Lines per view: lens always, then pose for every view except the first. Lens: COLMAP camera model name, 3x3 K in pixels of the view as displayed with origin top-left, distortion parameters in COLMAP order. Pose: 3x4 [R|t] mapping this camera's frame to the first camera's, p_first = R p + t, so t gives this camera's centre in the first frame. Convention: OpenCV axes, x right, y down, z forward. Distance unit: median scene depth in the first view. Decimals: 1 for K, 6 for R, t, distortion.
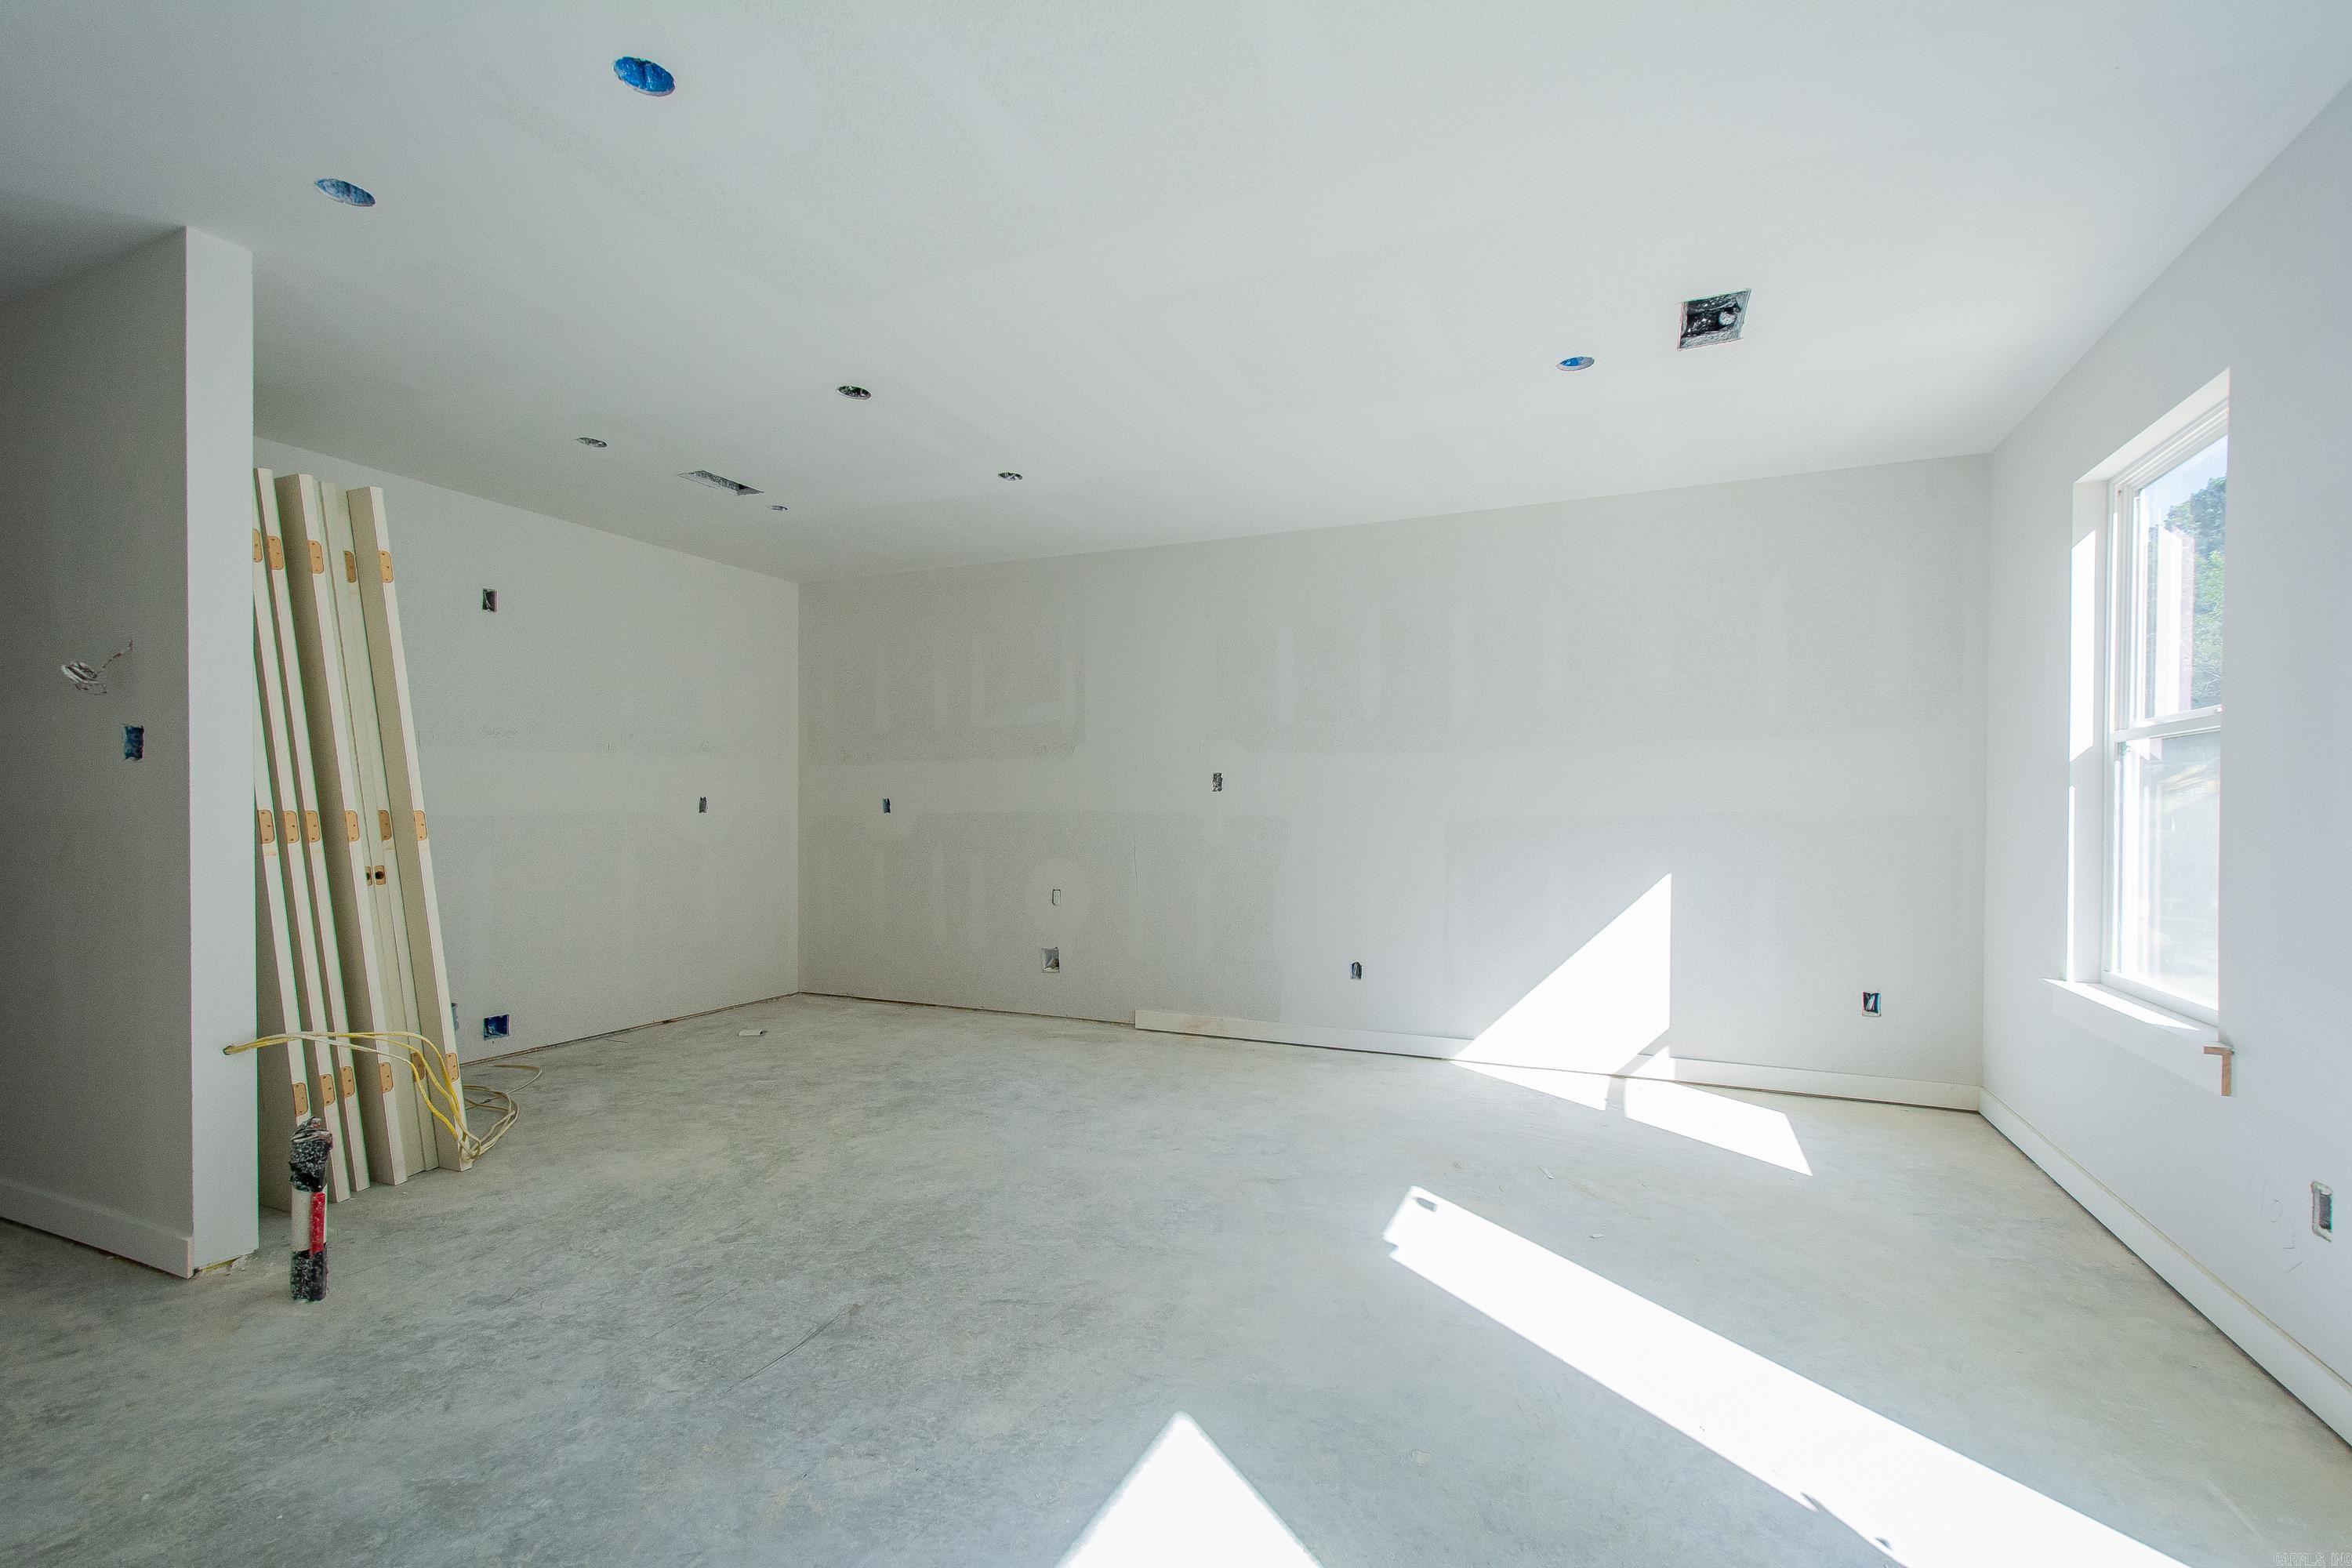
lens RADIAL K [[1014.5, 0, 1201.6], [0, 1014.5, 815.3], [0, 0, 1]] dist [0.020009, -0.006971]
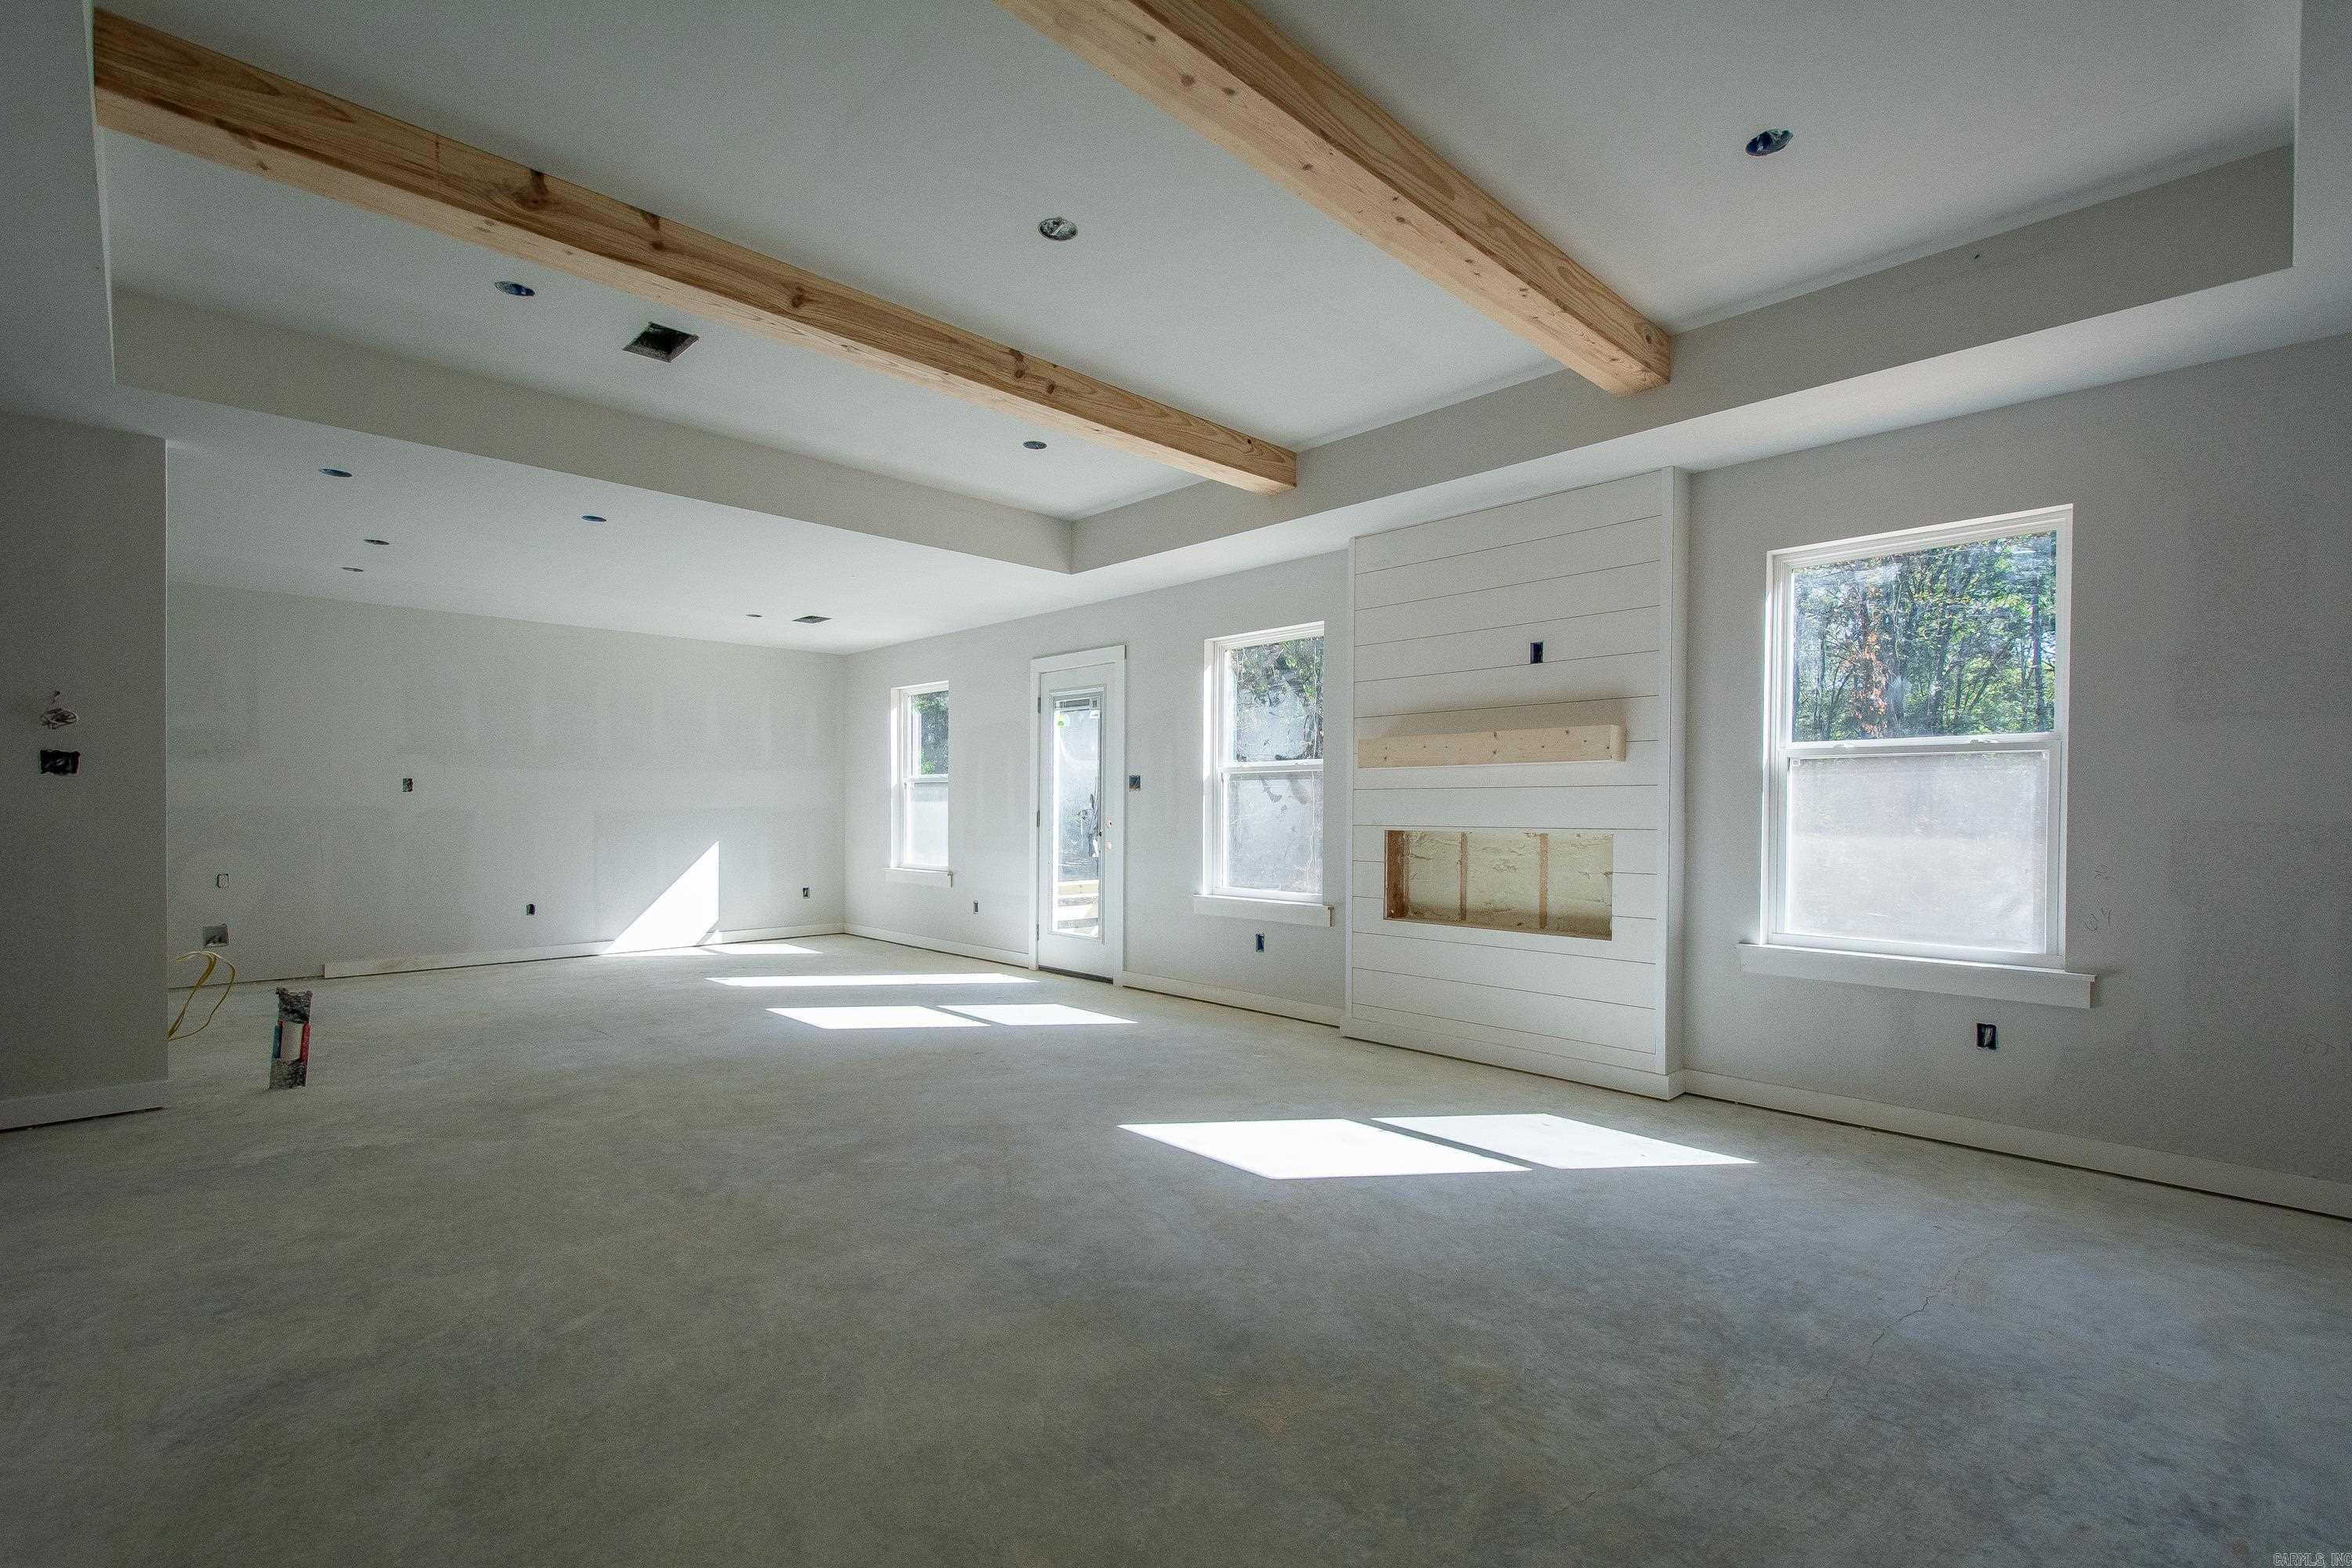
lens RADIAL K [[1062.7, 0, 1207.0], [0, 1062.7, 817.2], [0, 0, 1]] dist [0.020402, -0.007247]
pose [[0.367280, -0.010377, 0.930052, -1.093404], [0.001242, 0.999942, 0.010667, -0.004276], [-0.930109, -0.002763, 0.367272, -0.614597]]
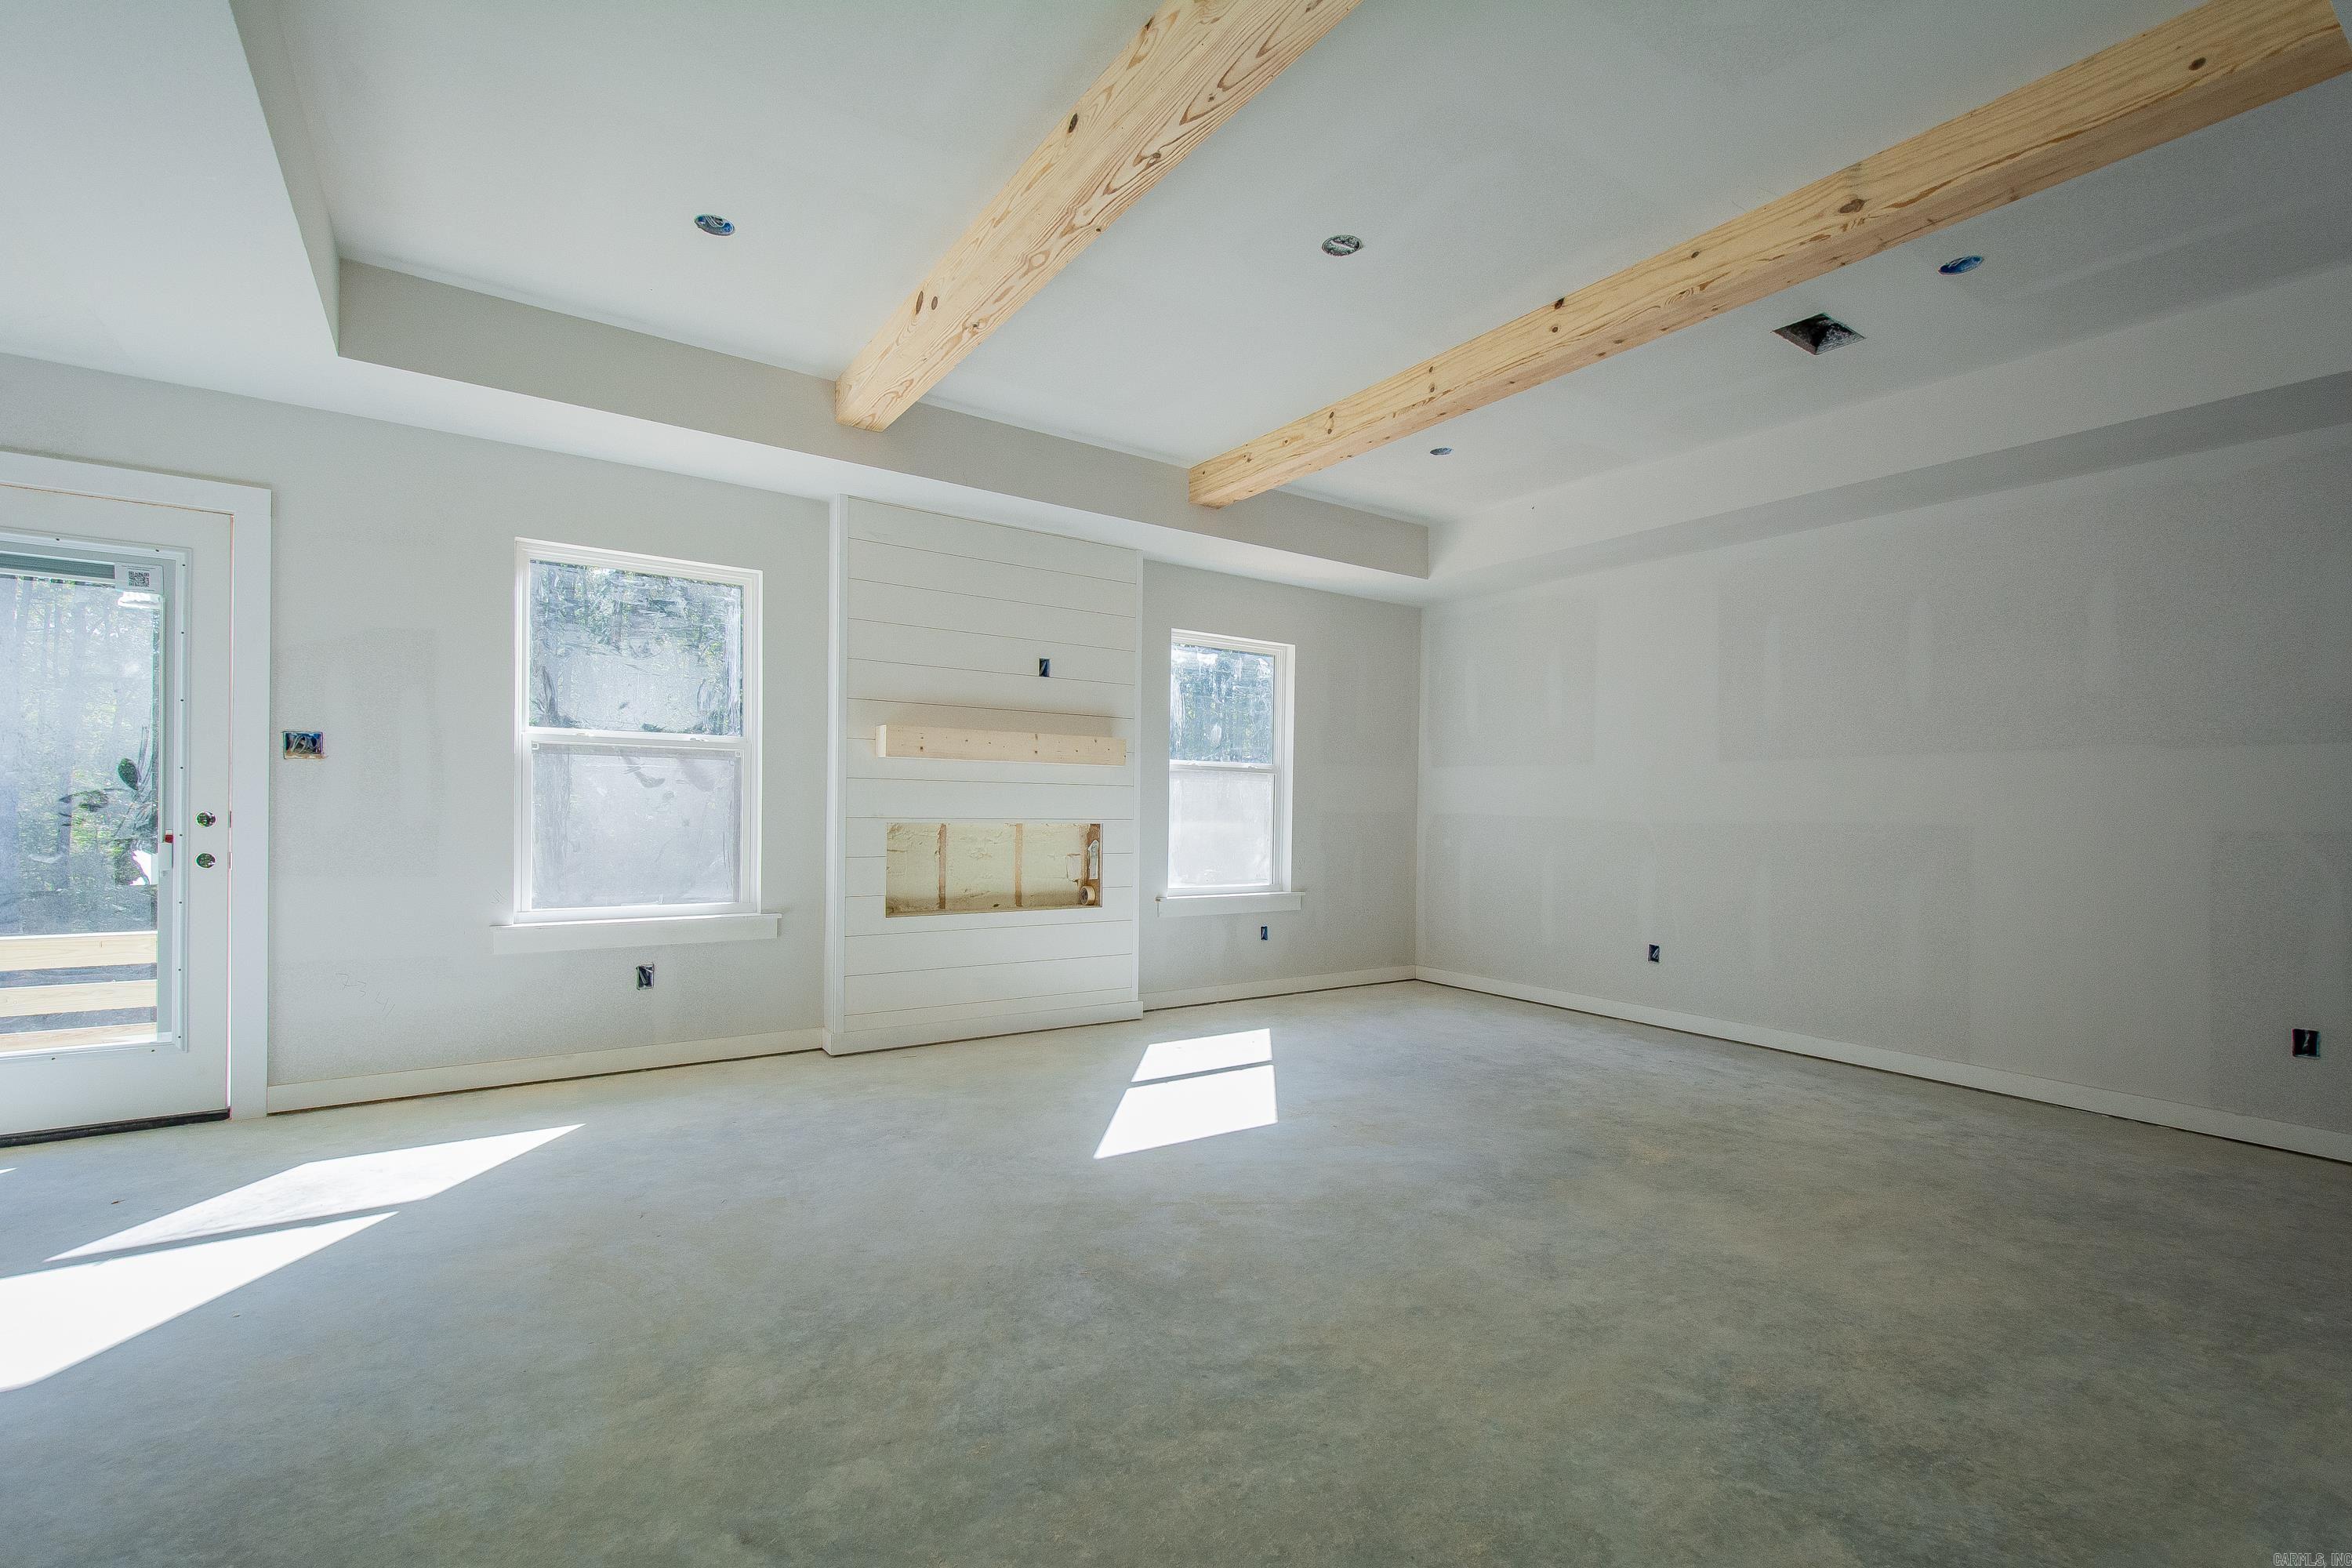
lens RADIAL K [[1023.6, 0, 1203.5], [0, 1023.6, 816.9], [0, 0, 1]] dist [0.016353, -0.005801]
pose [[-0.854015, -0.023354, 0.519724, -0.753075], [-0.018544, 0.999724, 0.014452, -0.004783], [-0.519918, 0.002705, -0.854212, 0.404262]]
